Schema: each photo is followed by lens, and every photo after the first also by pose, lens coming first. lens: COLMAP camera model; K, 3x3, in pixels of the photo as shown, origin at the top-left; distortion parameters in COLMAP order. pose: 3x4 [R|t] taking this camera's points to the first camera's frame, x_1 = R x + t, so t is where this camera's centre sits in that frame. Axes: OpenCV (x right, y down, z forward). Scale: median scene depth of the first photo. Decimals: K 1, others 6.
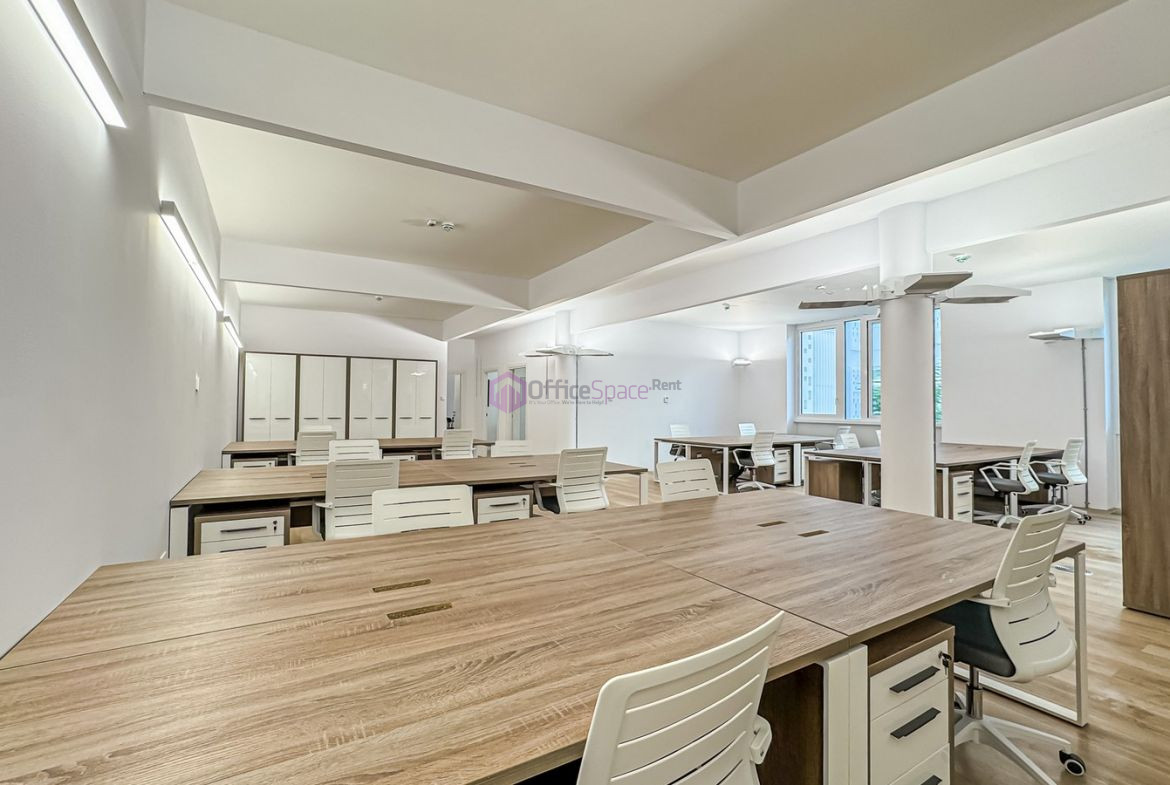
lens RADIAL K [[505.4, 0, 585.0], [0, 505.4, 392.5], [0, 0, 1]] dist [-0.036996, 0.011968]
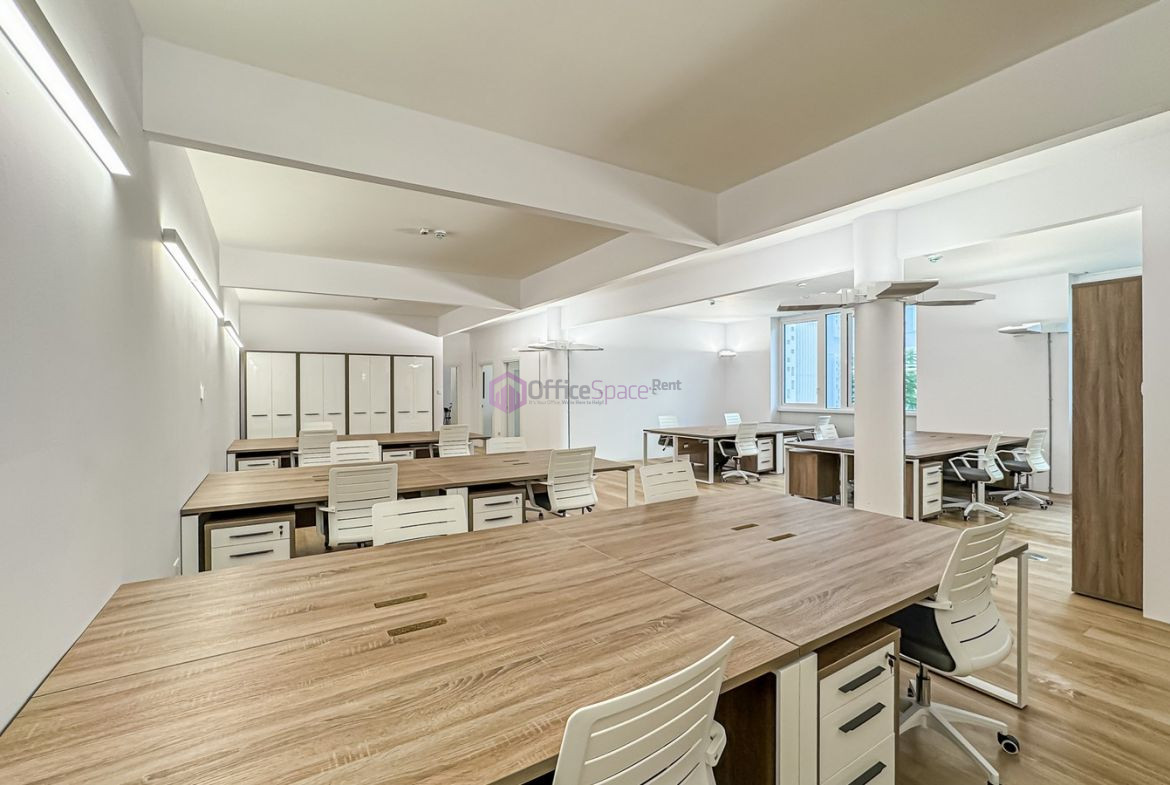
lens RADIAL K [[491.0, 0, 585.0], [0, 491.0, 392.5], [0, 0, 1]] dist [-0.037274, 0.011836]
pose [[0.999860, -0.011488, 0.012202, 0.016311], [0.011134, 0.999528, 0.028641, -0.052004], [-0.012525, -0.028501, 0.999515, -0.030410]]
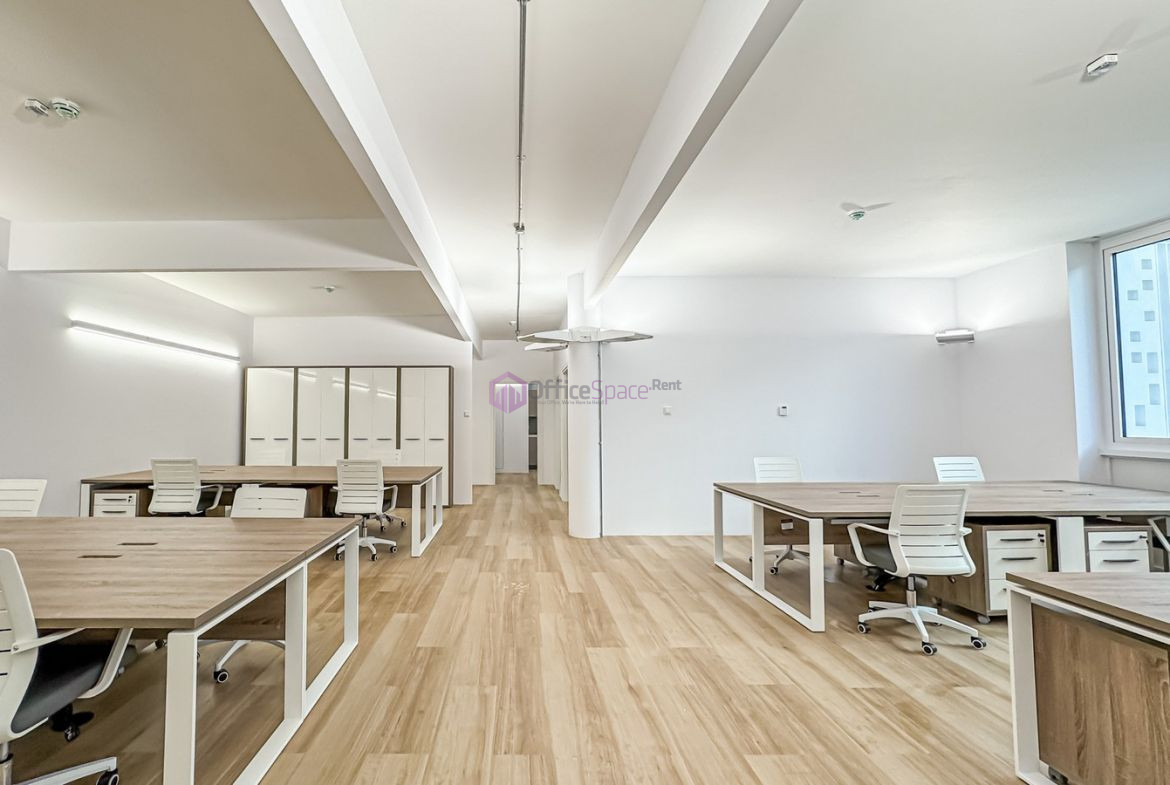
lens RADIAL K [[517.9, 0, 522.4], [0, 517.9, 394.4], [0, 0, 1]] dist [-0.011770, 0.000490]
pose [[0.861220, -0.033359, -0.507136, 0.793734], [0.019458, 0.999276, -0.032690, 0.035233], [0.507859, 0.018285, 0.861246, 1.347043]]
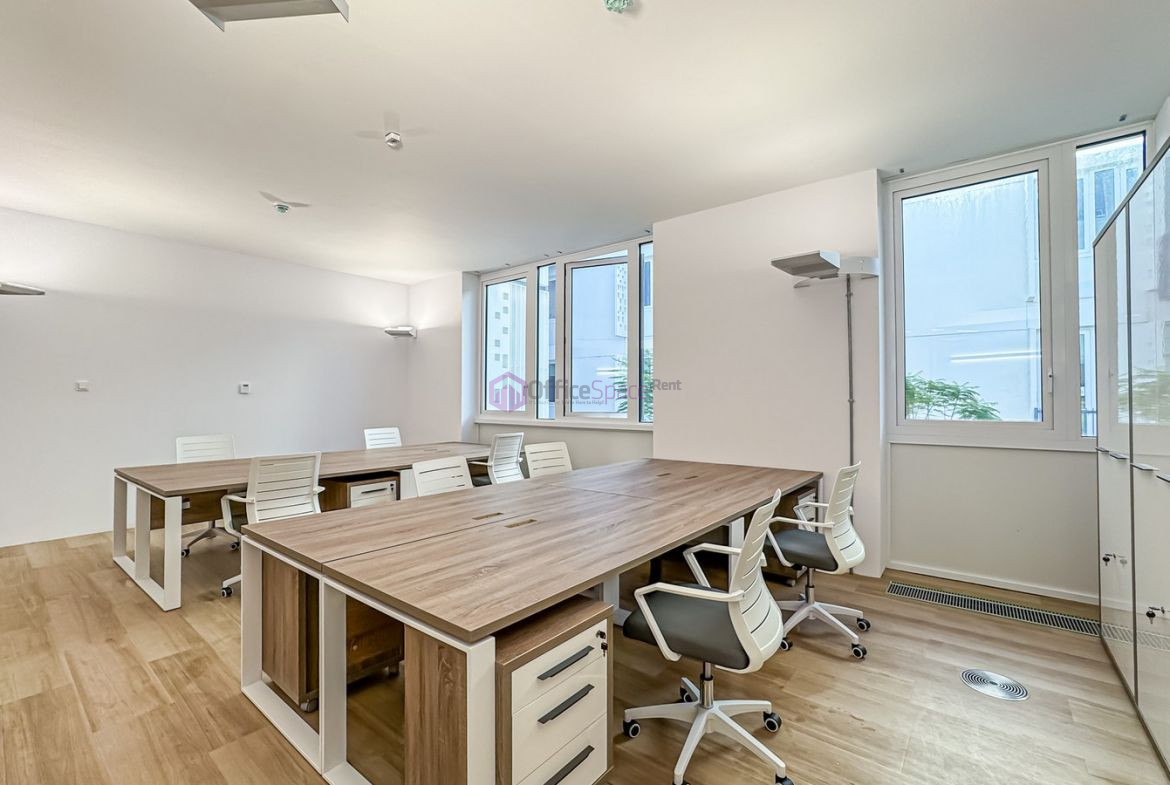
lens RADIAL K [[501.6, 0, 571.3], [0, 501.6, 385.3], [0, 0, 1]] dist [-0.034421, 0.015989]
pose [[0.944759, 0.001406, 0.327762, 1.250252], [-0.000931, 0.999998, -0.001606, 0.041662], [-0.327763, 0.001212, 0.944759, 1.352913]]
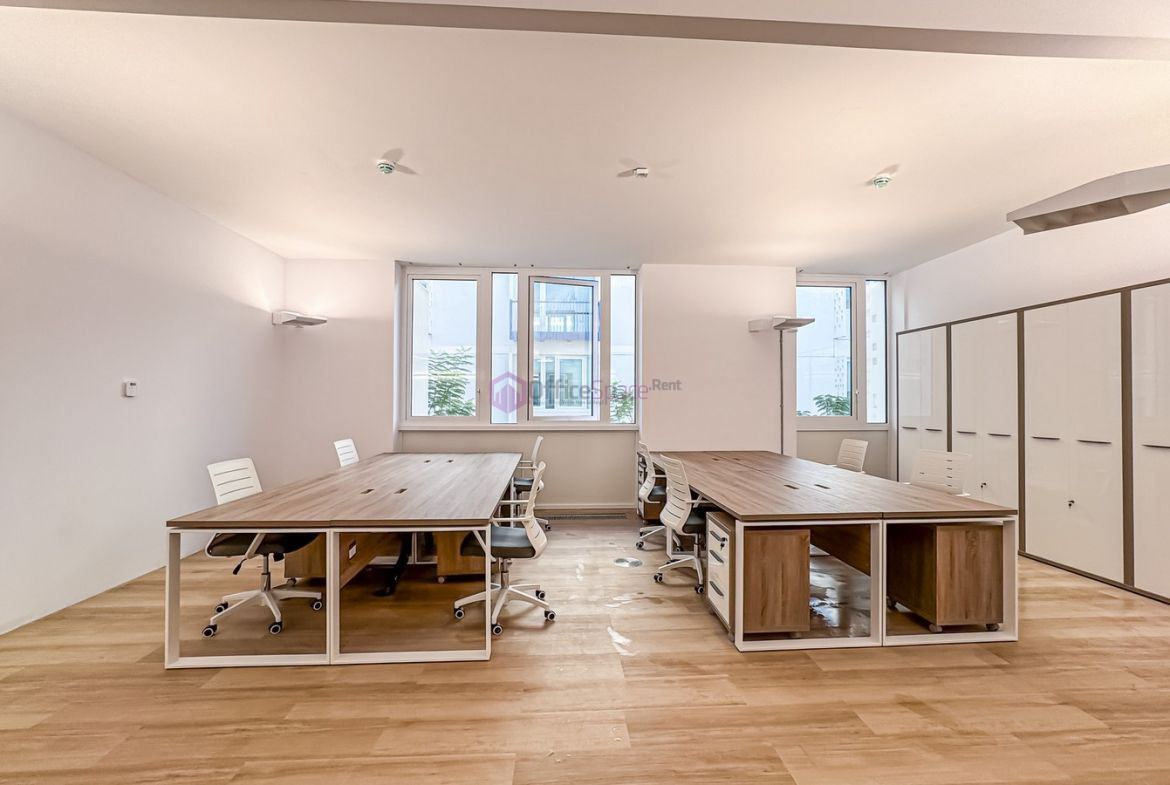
lens RADIAL K [[505.4, 0, 585.0], [0, 505.4, 392.5], [0, 0, 1]] dist [-0.036996, 0.011968]
pose [[0.472328, 0.006248, 0.881401, 0.005883], [-0.019866, 0.999796, 0.003558, 0.034576], [-0.881199, -0.019191, 0.472356, 2.092206]]
